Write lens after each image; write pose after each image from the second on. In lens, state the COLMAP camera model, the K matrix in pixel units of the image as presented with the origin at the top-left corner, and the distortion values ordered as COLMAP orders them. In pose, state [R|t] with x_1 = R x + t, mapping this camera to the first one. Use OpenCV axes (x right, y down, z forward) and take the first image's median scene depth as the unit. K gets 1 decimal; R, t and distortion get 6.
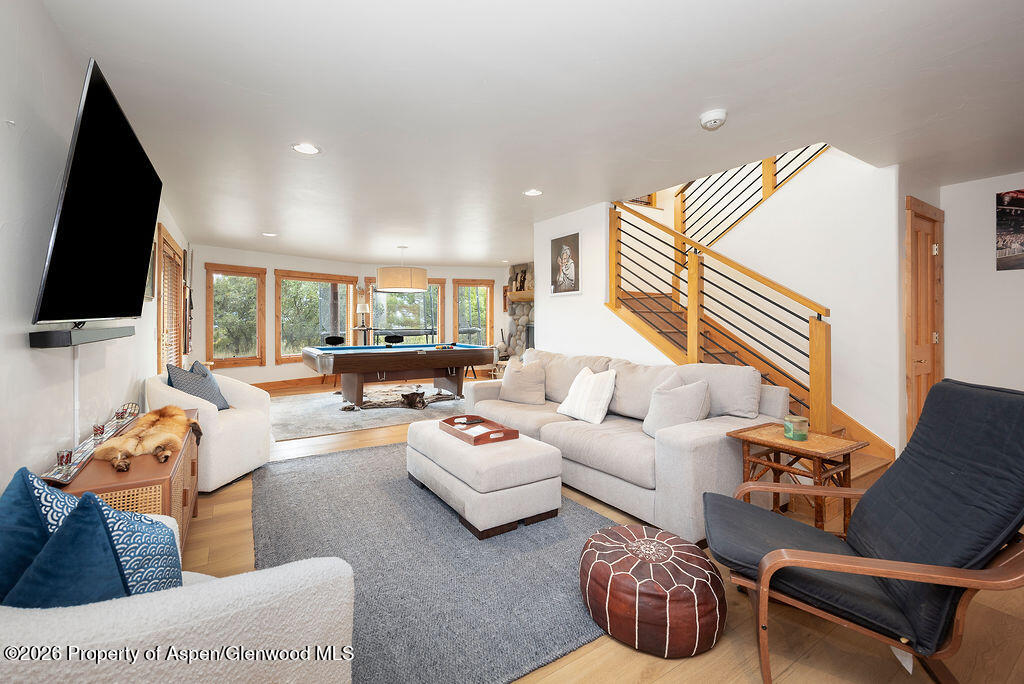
lens RADIAL K [[449.5, 0, 507.7], [0, 449.5, 316.5], [0, 0, 1]] dist [-0.001948, -0.000316]
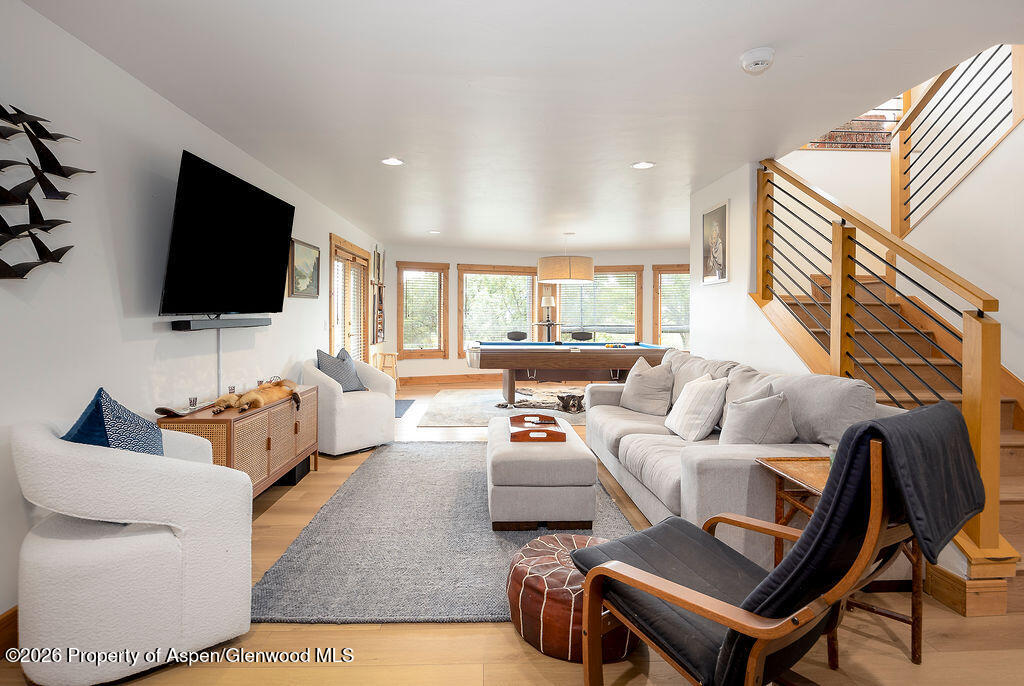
lens RADIAL K [[567.8, 0, 513.9], [0, 567.8, 318.5], [0, 0, 1]] dist [0.002797, 0.000815]
pose [[0.856555, 0.006789, -0.516012, 0.255462], [0.001022, 0.999889, 0.014852, -0.000776], [0.516056, -0.013249, 0.856453, -0.028744]]
